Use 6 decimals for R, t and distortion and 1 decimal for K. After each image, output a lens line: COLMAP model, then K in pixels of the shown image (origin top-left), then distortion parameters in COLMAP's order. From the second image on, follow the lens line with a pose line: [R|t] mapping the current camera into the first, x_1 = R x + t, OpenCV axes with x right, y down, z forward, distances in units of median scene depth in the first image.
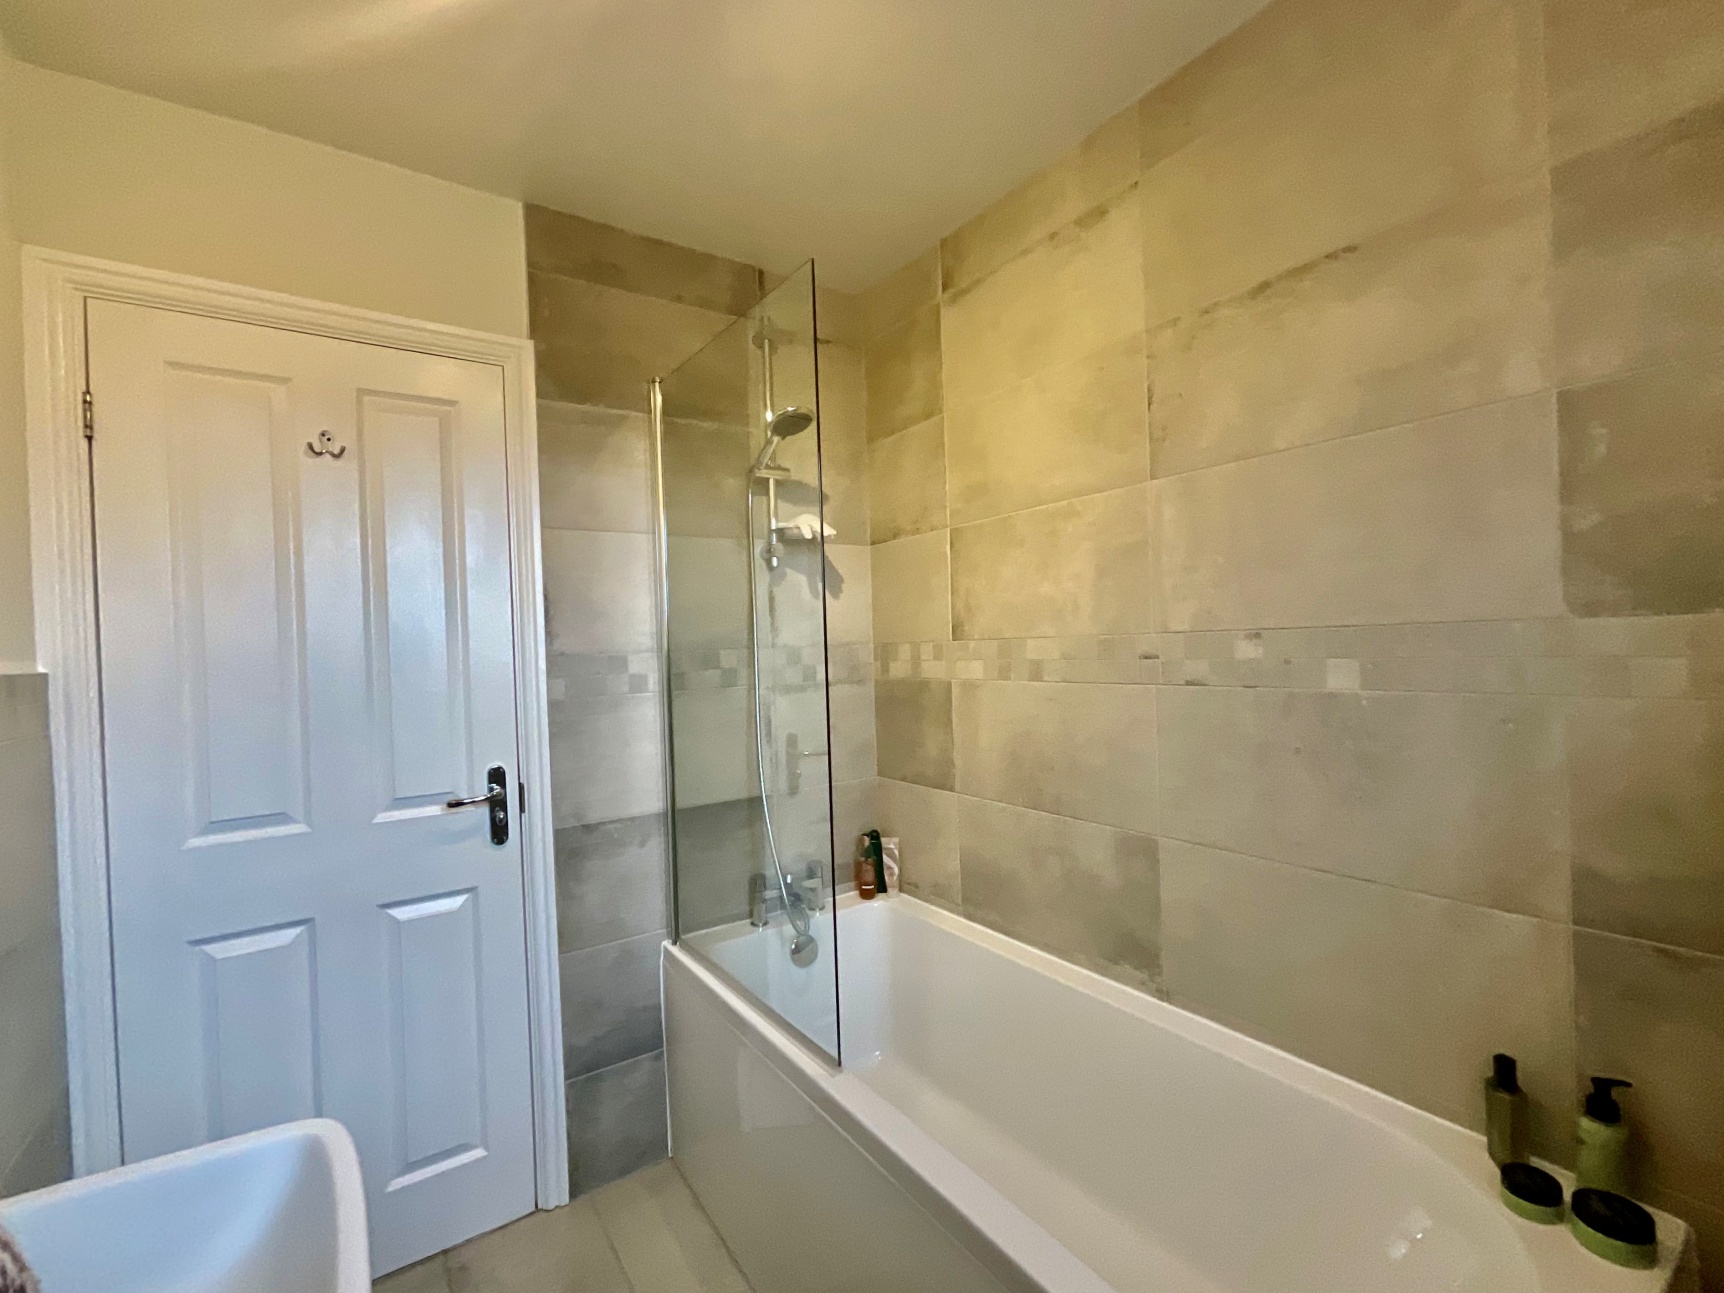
lens RADIAL K [[698.9, 0, 860.7], [0, 698.9, 648.8], [0, 0, 1]] dist [0.001947, 0.000380]
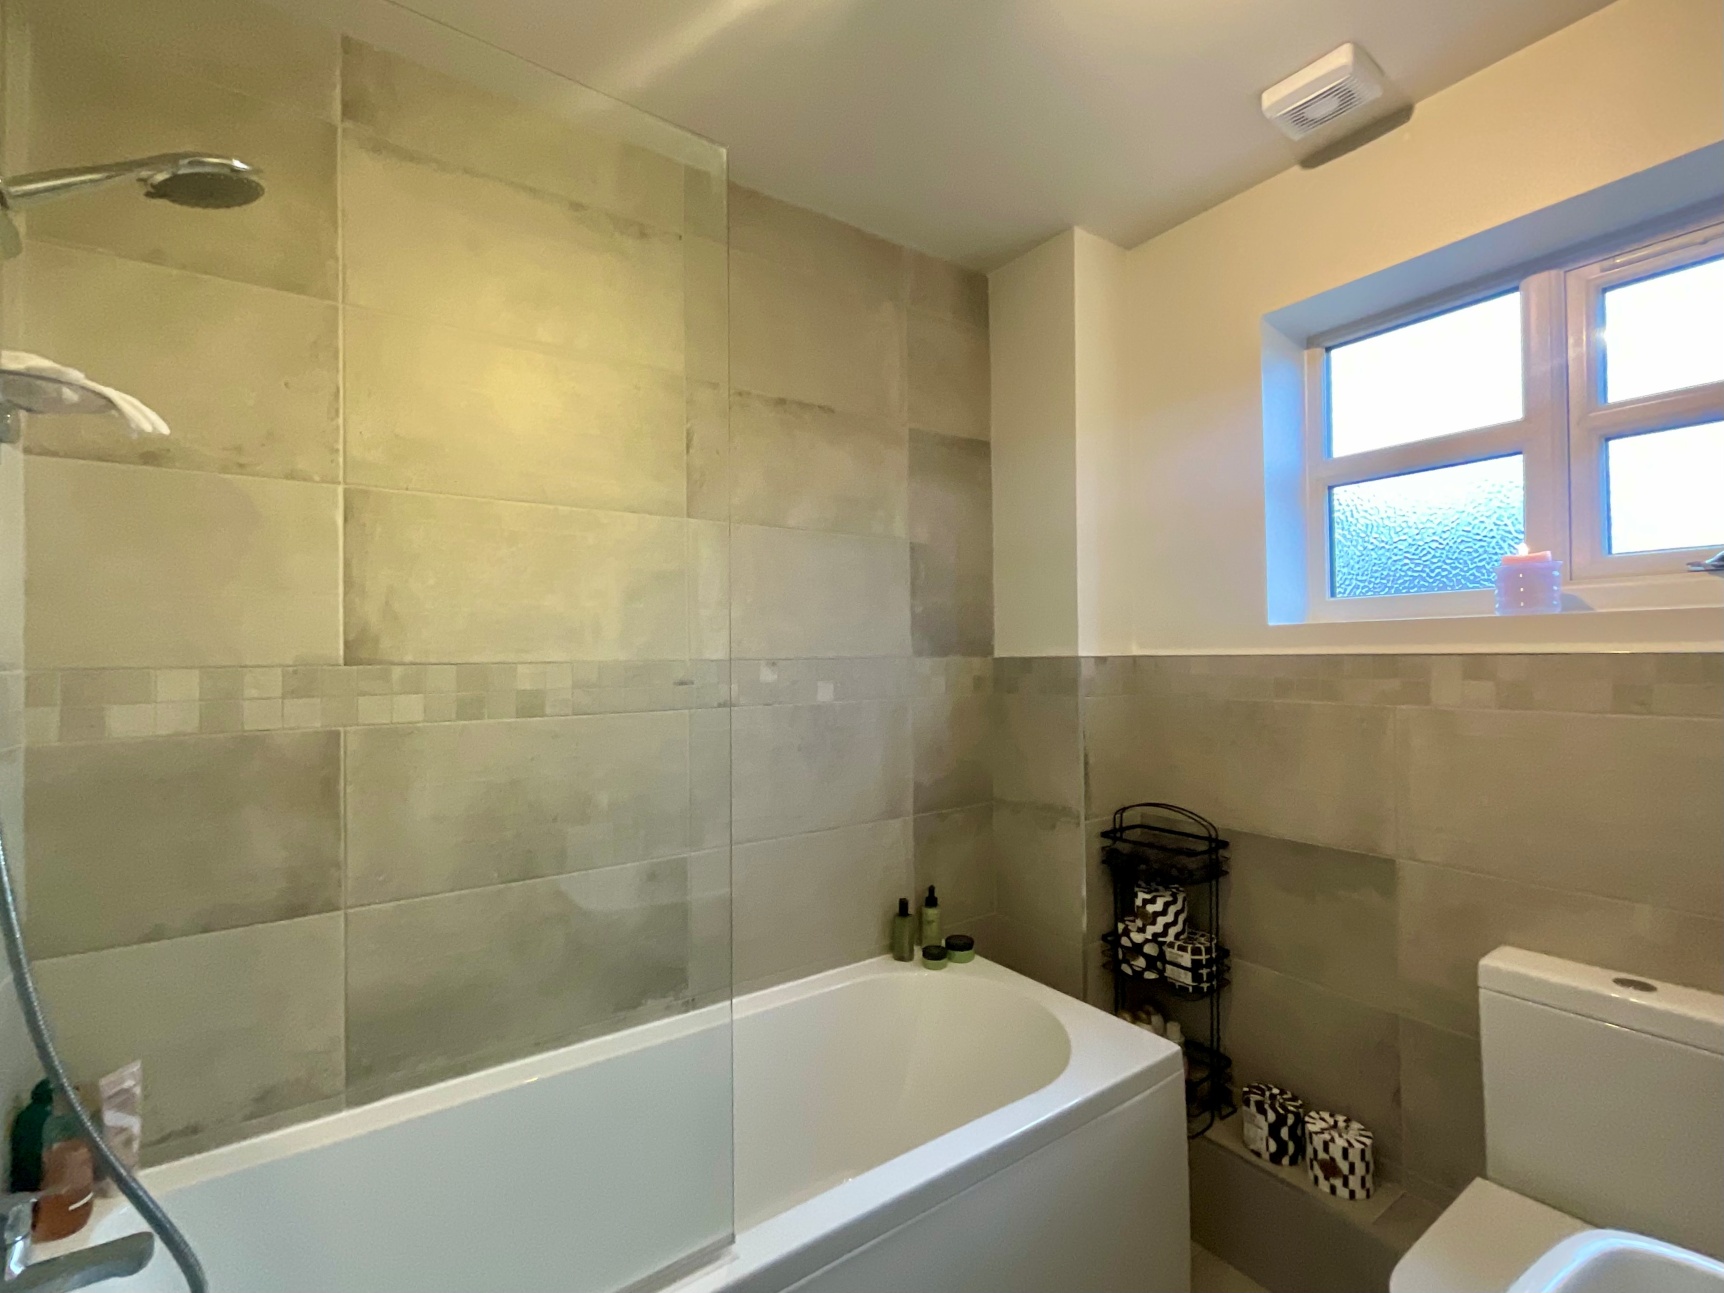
lens RADIAL K [[698.9, 0, 860.7], [0, 698.9, 648.8], [0, 0, 1]] dist [0.001947, 0.000380]
pose [[0.070767, 0.042041, 0.996607, -0.584590], [0.012584, 0.998994, -0.043035, 0.008868], [-0.997413, 0.015586, 0.070167, 0.624105]]
